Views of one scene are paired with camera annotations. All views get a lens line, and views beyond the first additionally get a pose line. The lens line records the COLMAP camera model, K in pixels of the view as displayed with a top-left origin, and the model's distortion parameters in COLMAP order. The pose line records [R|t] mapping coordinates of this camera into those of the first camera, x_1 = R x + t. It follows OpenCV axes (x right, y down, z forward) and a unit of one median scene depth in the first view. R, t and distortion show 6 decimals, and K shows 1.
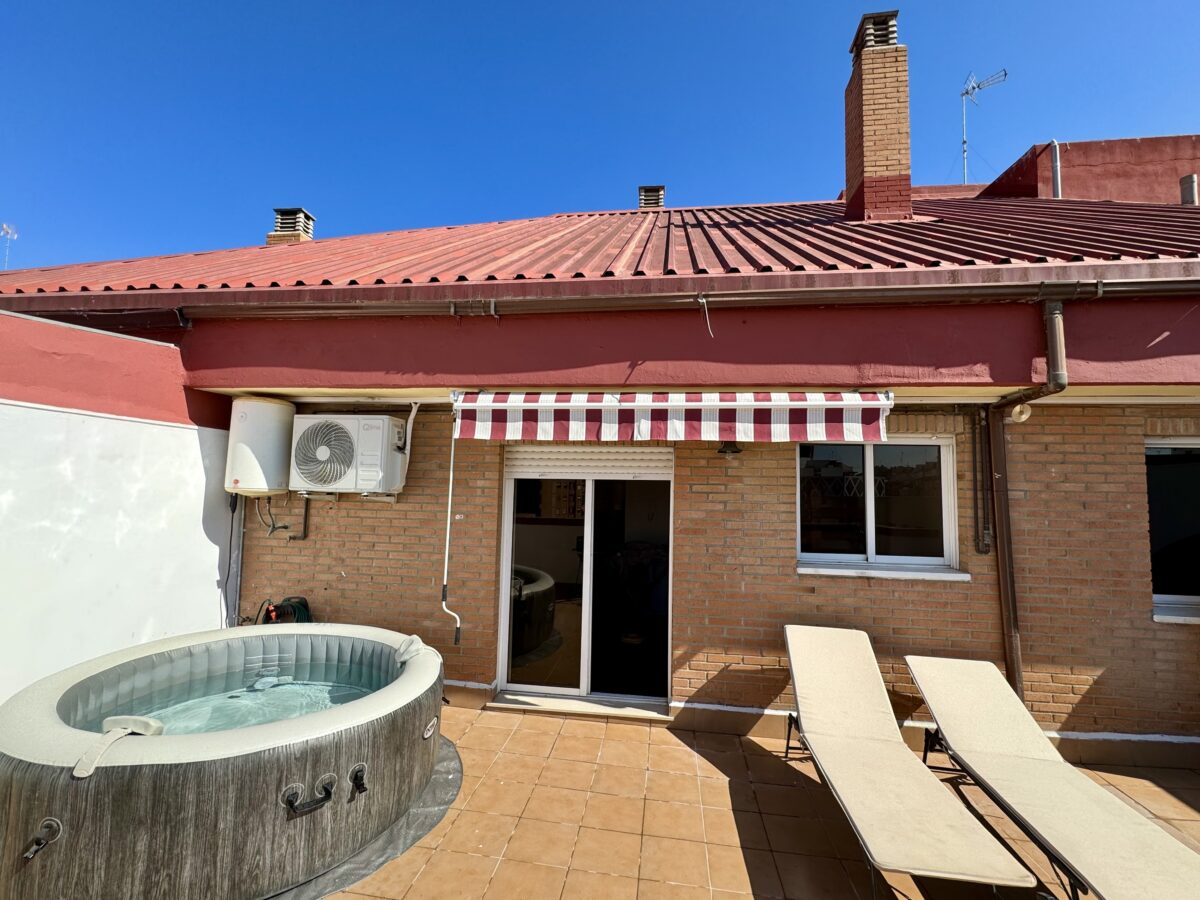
lens RADIAL K [[532.1, 0, 600.0], [0, 532.1, 450.0], [0, 0, 1]] dist [-0.000088, -0.000019]
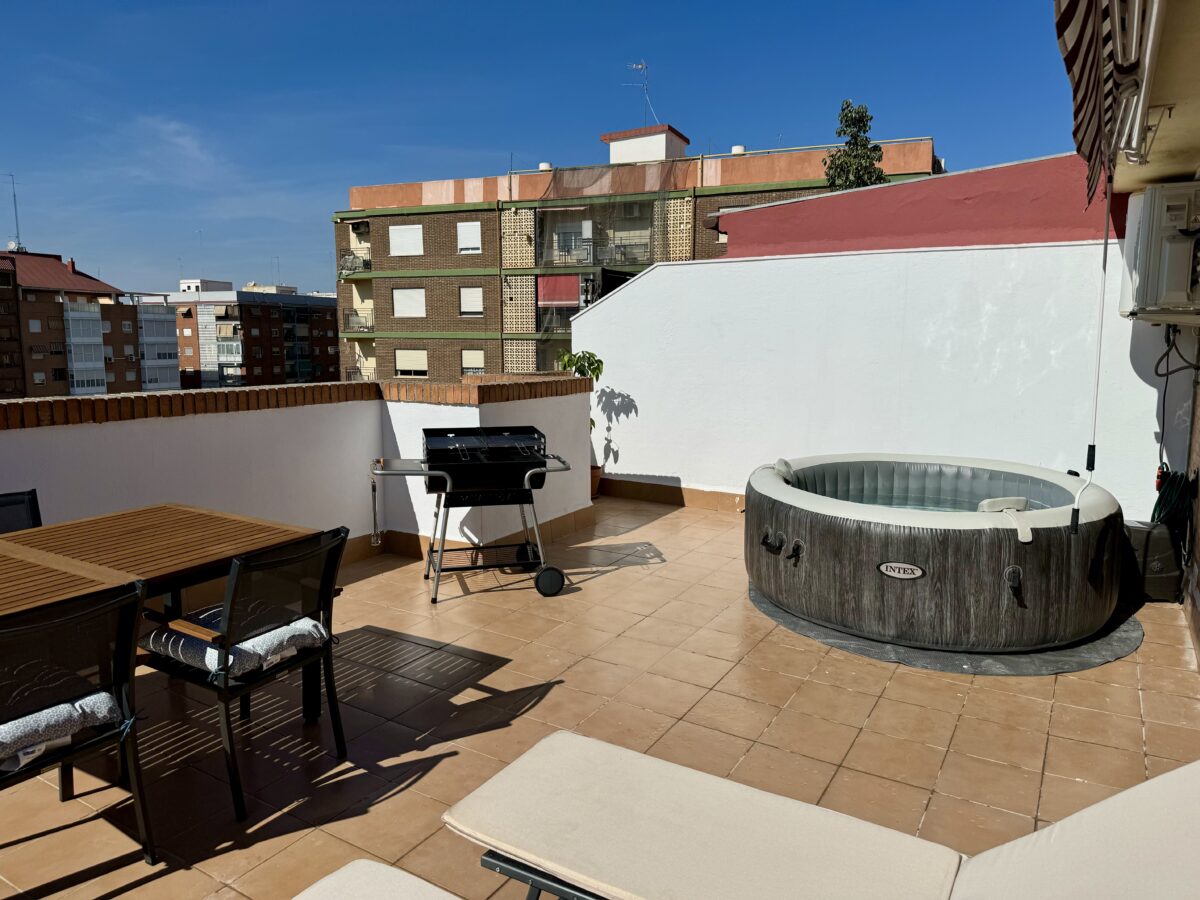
lens RADIAL K [[839.9, 0, 600.0], [0, 839.9, 450.0], [0, 0, 1]] dist [-0.001397, -0.000350]
pose [[-0.383495, 0.109060, -0.917081, 0.990088], [0.050520, 0.993994, 0.097081, 0.140063], [0.922160, -0.009101, -0.386701, 0.942671]]
